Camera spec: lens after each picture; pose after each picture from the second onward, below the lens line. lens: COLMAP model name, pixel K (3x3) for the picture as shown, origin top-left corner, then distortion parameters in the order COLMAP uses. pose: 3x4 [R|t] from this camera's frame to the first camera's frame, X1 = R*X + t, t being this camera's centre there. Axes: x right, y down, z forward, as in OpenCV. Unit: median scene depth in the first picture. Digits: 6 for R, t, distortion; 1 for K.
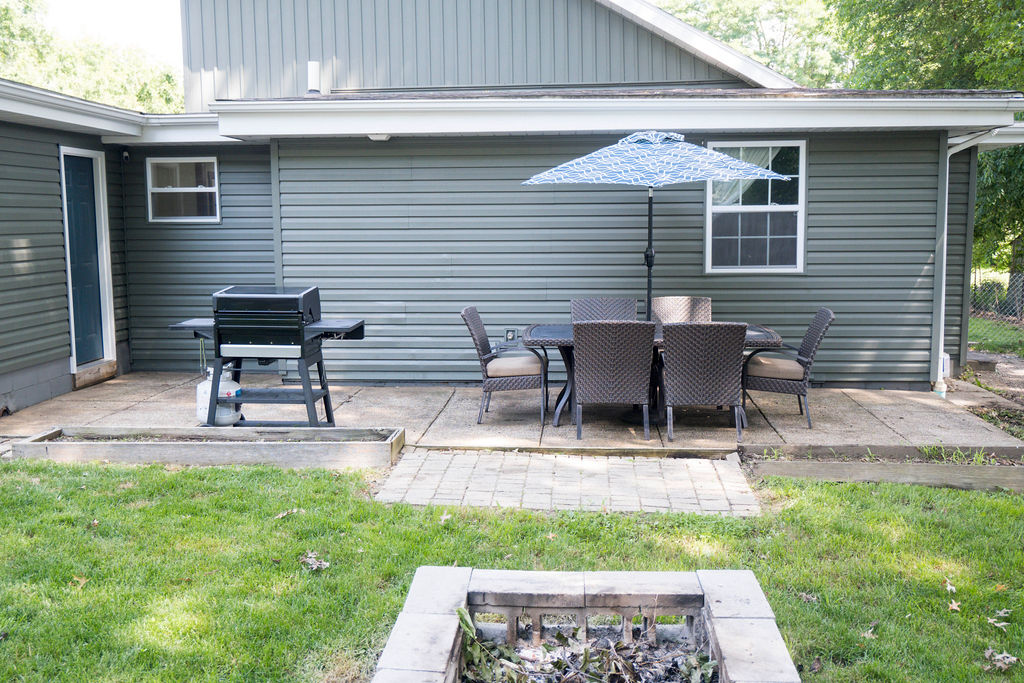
lens RADIAL K [[1003.4, 0, 512.0], [0, 1003.4, 341.5], [0, 0, 1]] dist [0.003724, -0.020327]
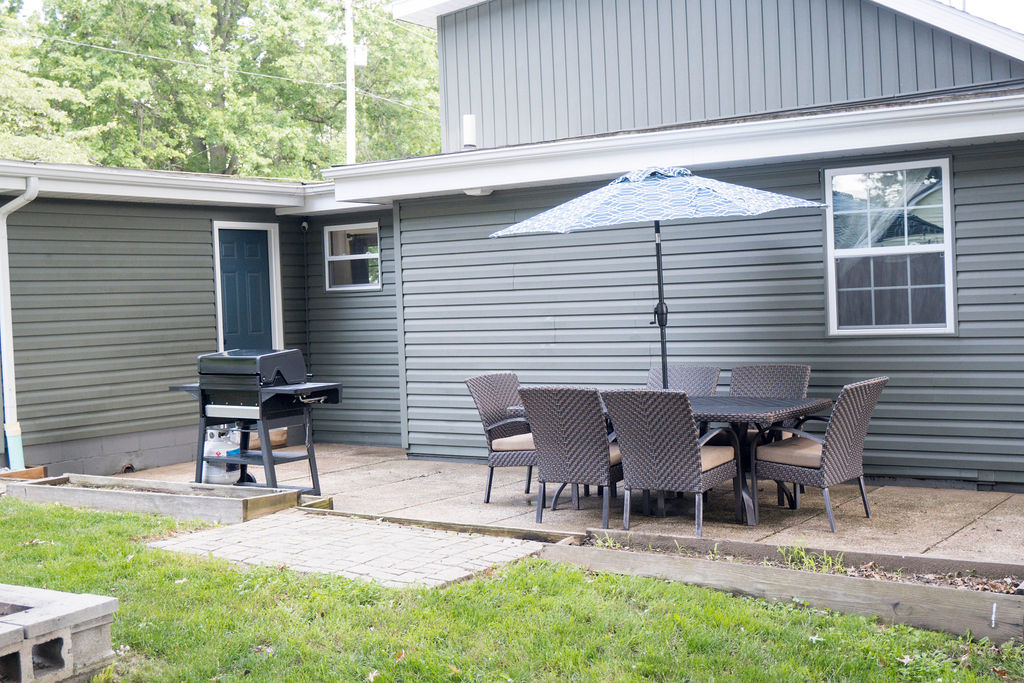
lens RADIAL K [[1298.3, 0, 512.0], [0, 1298.3, 341.5], [0, 0, 1]] dist [0.023497, -0.021699]
pose [[0.854400, -0.007866, -0.519556, 0.510678], [-0.033453, 0.996978, -0.070107, 0.015943], [0.518538, 0.077280, 0.851555, 0.010009]]
